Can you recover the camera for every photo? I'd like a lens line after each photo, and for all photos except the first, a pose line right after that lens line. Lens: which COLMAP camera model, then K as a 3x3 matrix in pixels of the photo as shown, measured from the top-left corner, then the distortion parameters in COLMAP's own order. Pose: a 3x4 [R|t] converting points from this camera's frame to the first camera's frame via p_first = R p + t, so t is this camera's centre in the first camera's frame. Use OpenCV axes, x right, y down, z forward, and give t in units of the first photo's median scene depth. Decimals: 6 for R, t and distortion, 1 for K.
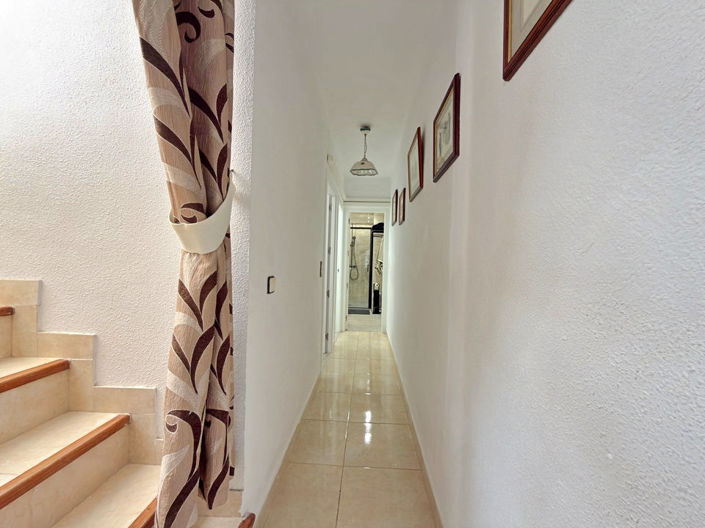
lens RADIAL K [[284.1, 0, 353.6], [0, 284.1, 261.2], [0, 0, 1]] dist [0.000082, 0.000056]
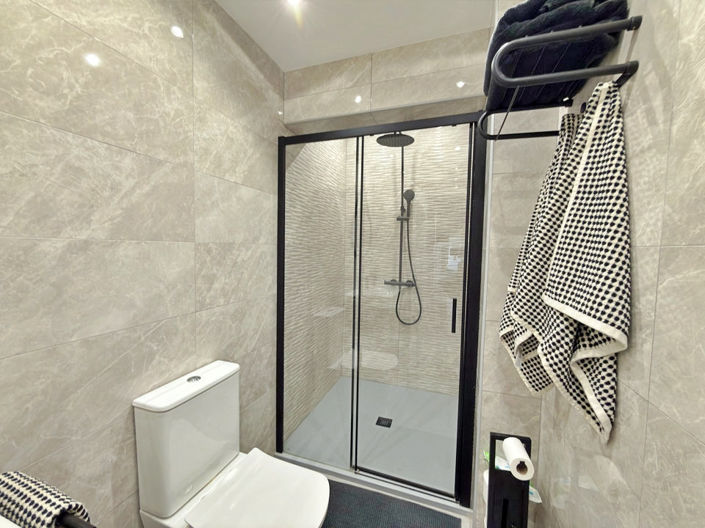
lens RADIAL K [[284.1, 0, 352.1], [0, 284.1, 265.3], [0, 0, 1]] dist [0.000082, 0.000056]
pose [[0.960040, 0.011340, -0.279633, 0.030892], [0.004952, 0.998334, 0.057487, -0.021268], [0.279819, -0.056574, 0.958384, 0.674530]]
